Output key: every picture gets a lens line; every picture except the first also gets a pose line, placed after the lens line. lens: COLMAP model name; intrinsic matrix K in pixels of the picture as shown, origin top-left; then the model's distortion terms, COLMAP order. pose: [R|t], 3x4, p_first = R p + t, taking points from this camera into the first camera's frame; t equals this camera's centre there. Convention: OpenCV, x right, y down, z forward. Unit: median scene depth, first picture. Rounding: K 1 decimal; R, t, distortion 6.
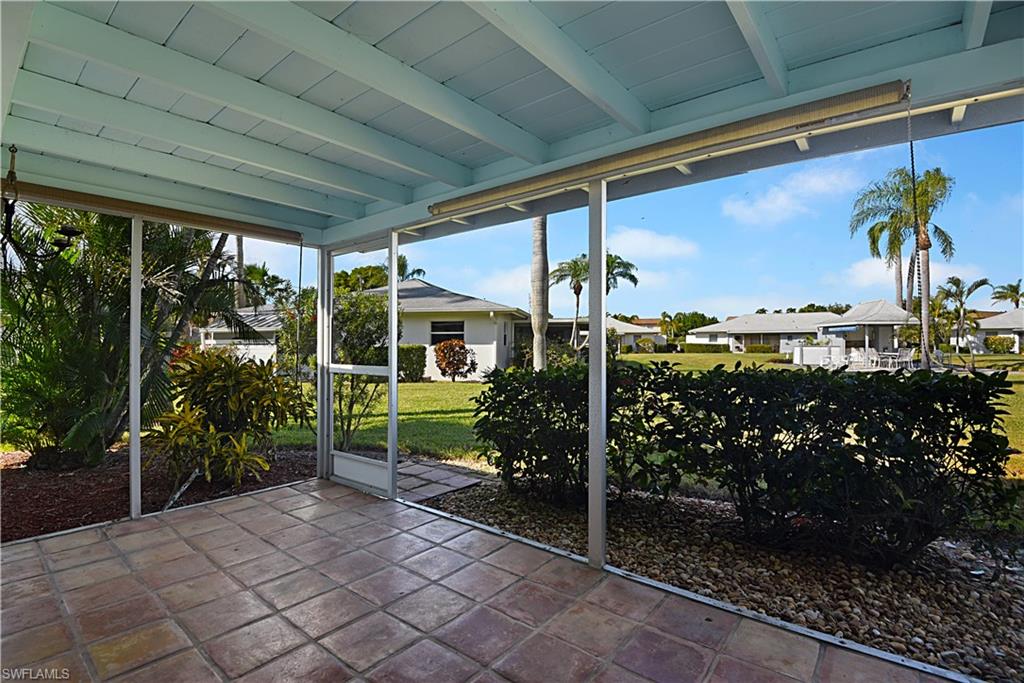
lens RADIAL K [[476.5, 0, 512.0], [0, 476.5, 341.5], [0, 0, 1]] dist [-0.008383, -0.024426]
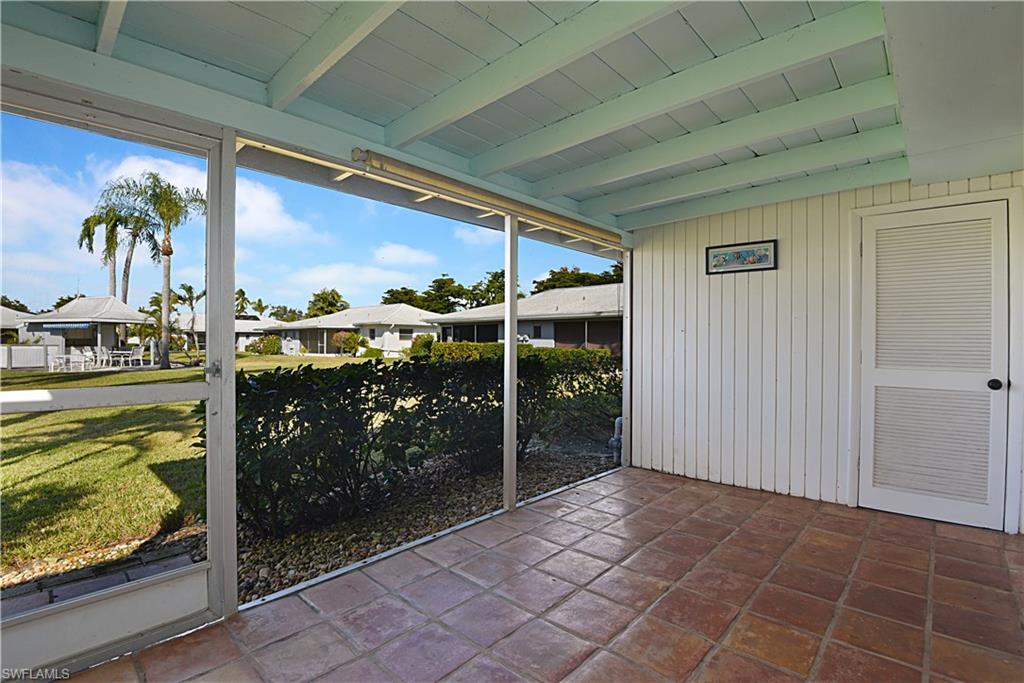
lens RADIAL K [[476.5, 0, 512.0], [0, 476.5, 341.5], [0, 0, 1]] dist [-0.008383, -0.024426]
pose [[0.064967, 0.001479, 0.997886, -0.583821], [-0.003566, 0.999993, -0.001250, 0.006565], [-0.997881, -0.003477, 0.064972, 0.472121]]
